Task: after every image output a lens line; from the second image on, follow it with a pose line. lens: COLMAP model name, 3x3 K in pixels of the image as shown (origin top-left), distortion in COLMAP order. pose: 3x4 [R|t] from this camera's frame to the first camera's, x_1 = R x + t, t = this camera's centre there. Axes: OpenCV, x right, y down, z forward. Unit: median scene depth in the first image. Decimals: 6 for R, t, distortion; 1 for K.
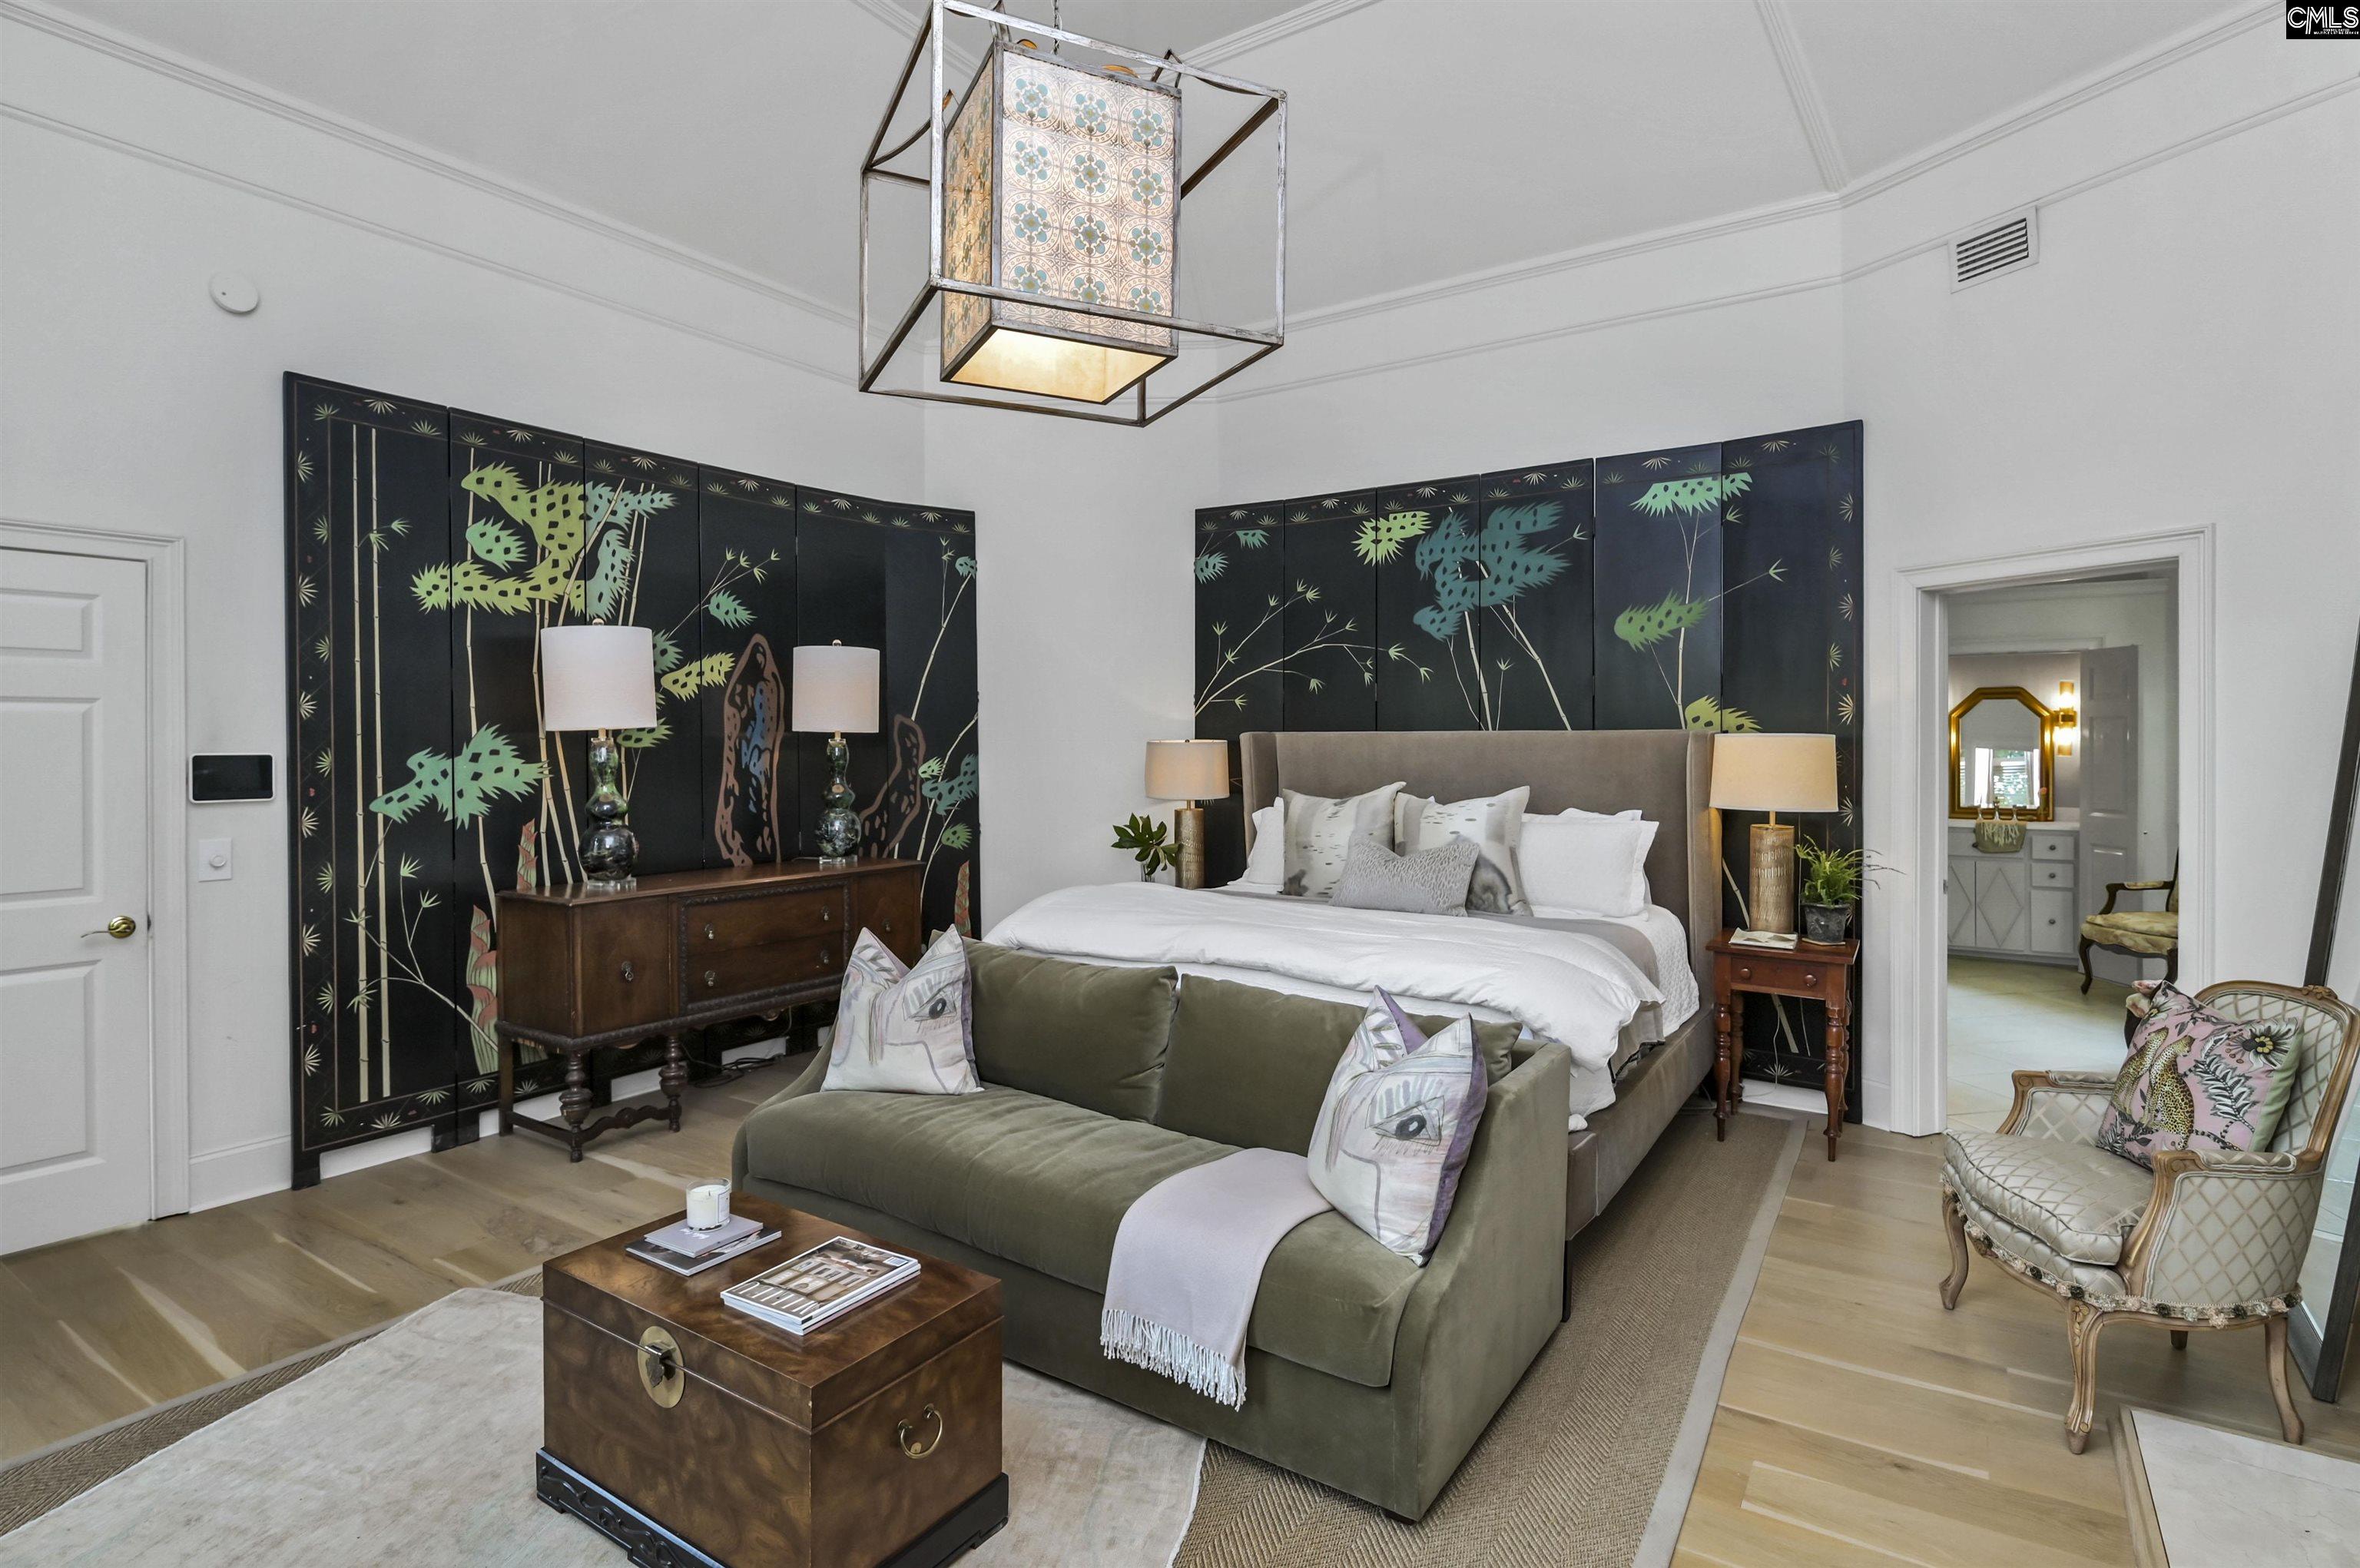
lens RADIAL K [[1173.5, 0, 1175.0], [0, 1173.5, 773.7], [0, 0, 1]] dist [-0.001321, -0.005466]
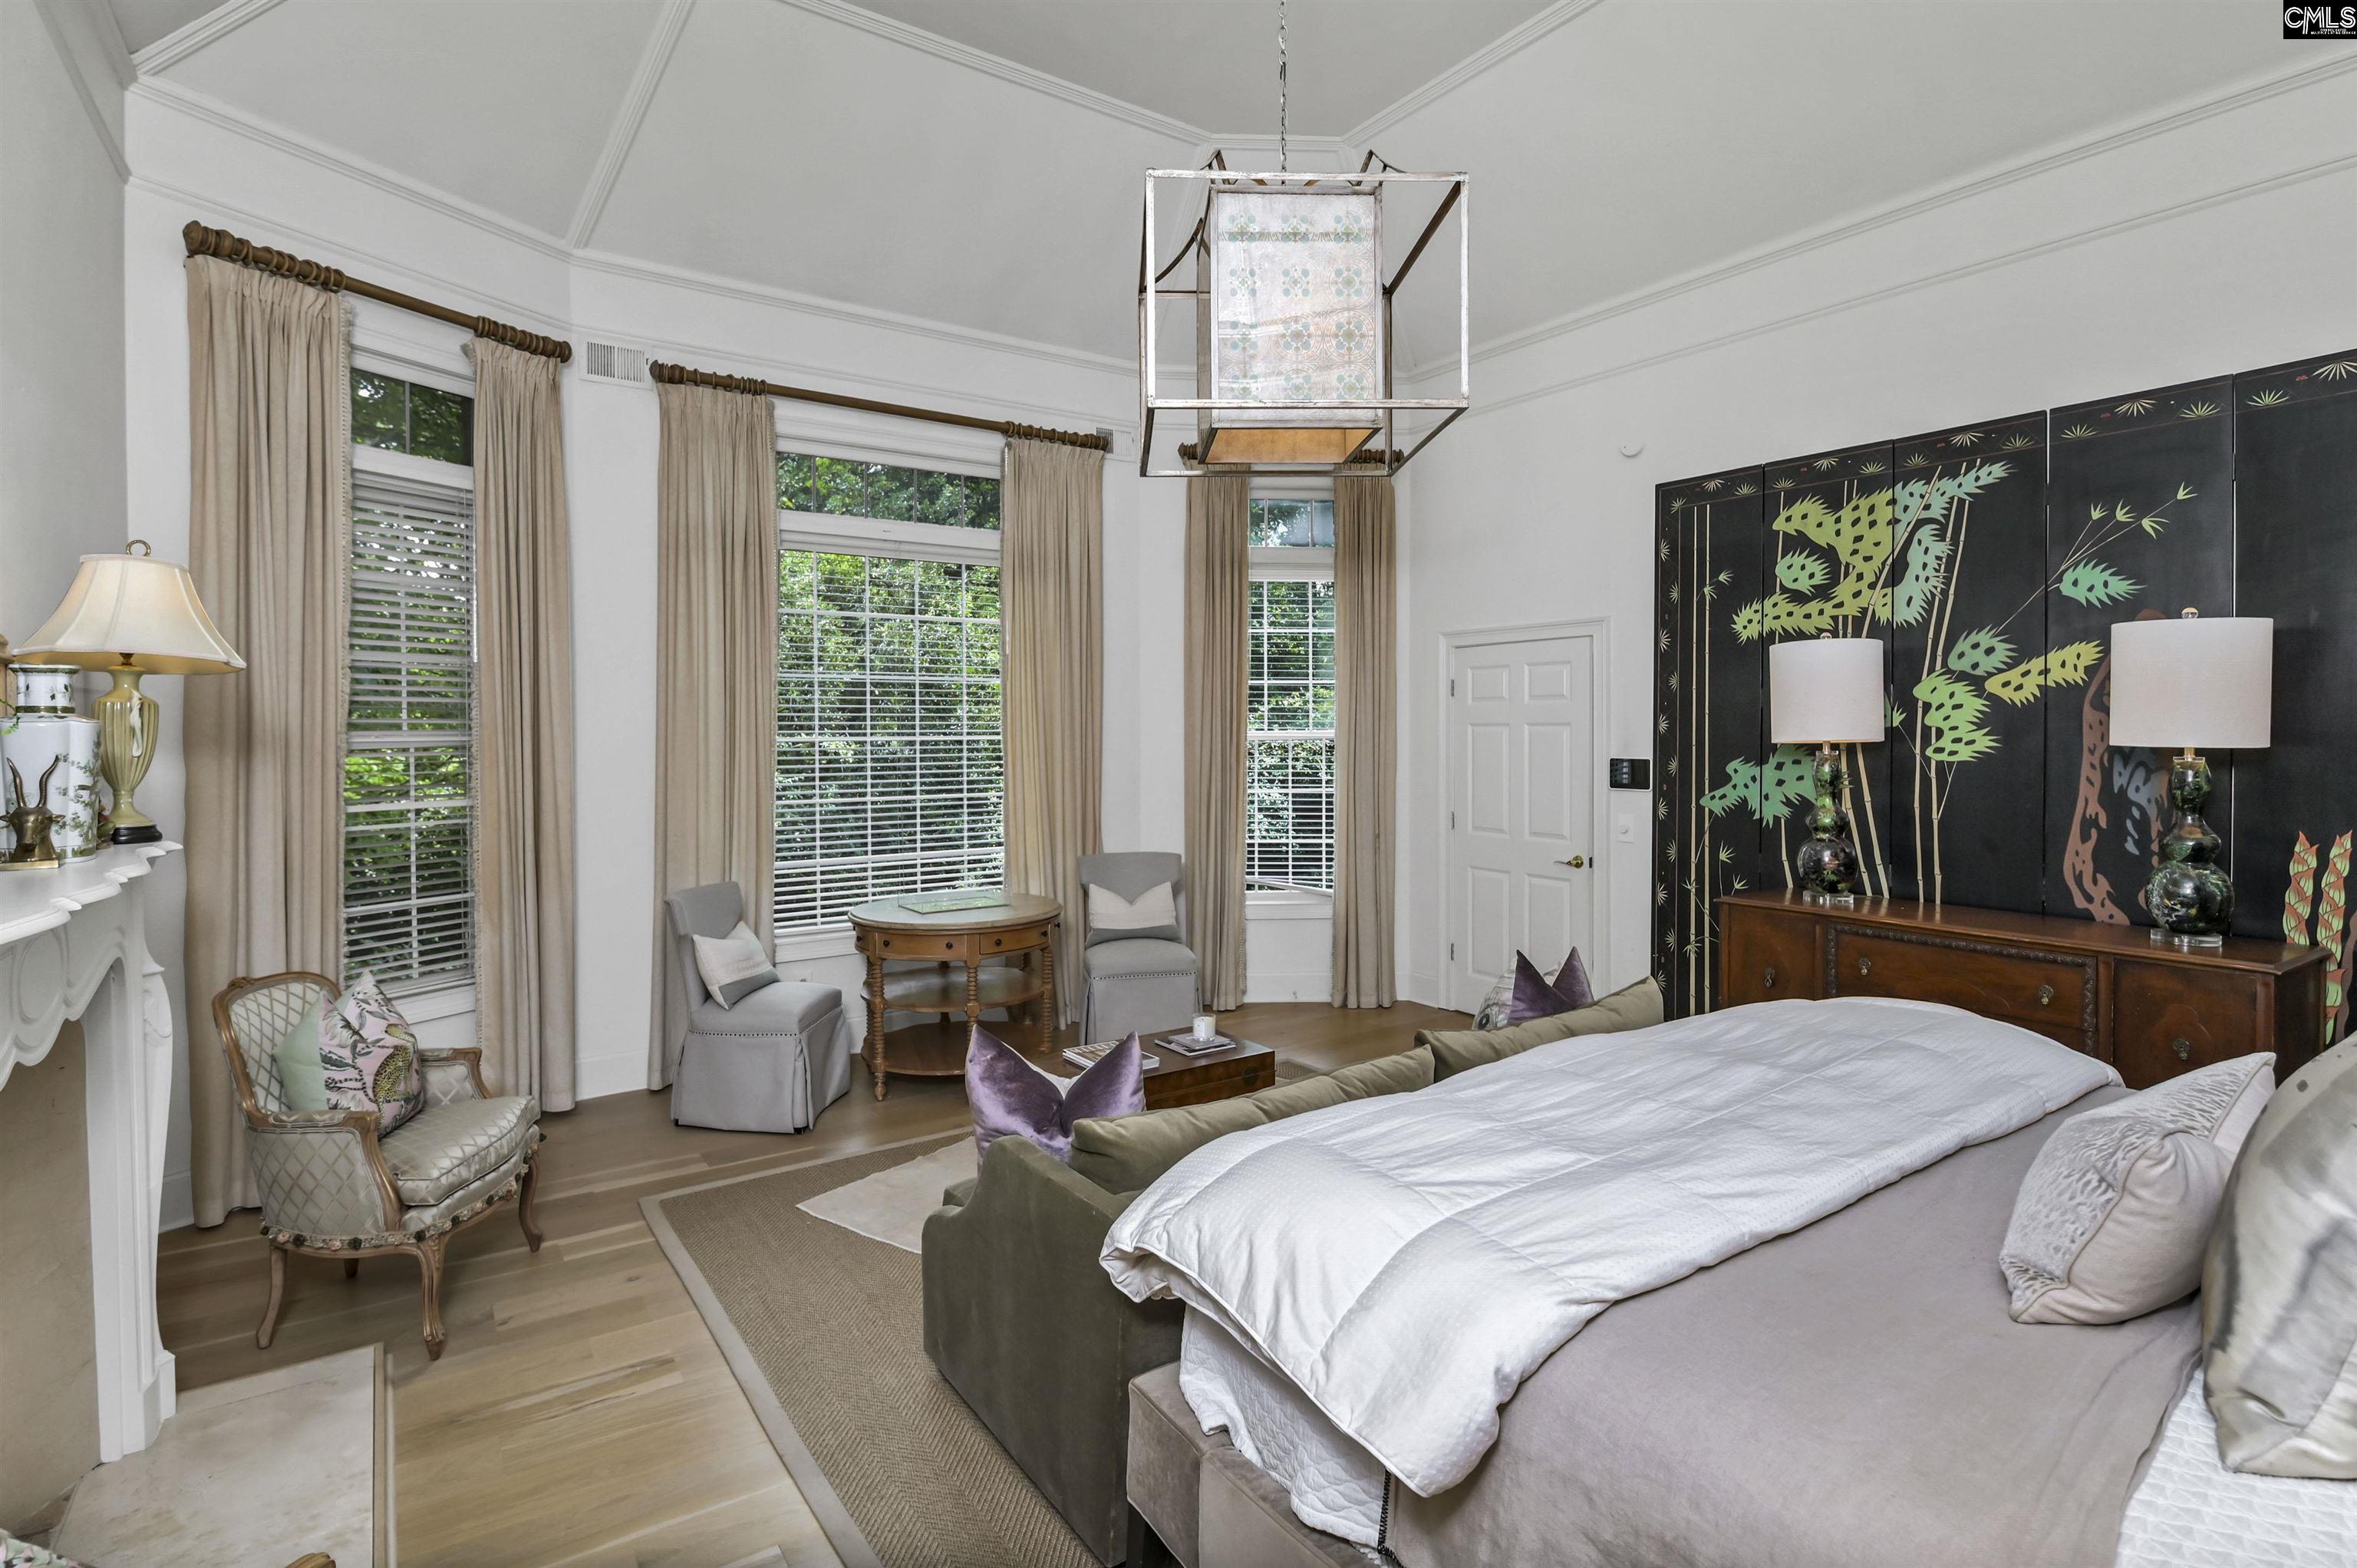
lens RADIAL K [[1171.9, 0, 1181.3], [0, 1171.9, 766.5], [0, 0, 1]] dist [-0.001321, -0.005466]
pose [[-0.378668, 0.039694, -0.924681, 0.645368], [-0.013992, 0.998720, 0.048602, -0.058295], [0.925427, 0.031342, -0.377628, 0.863788]]
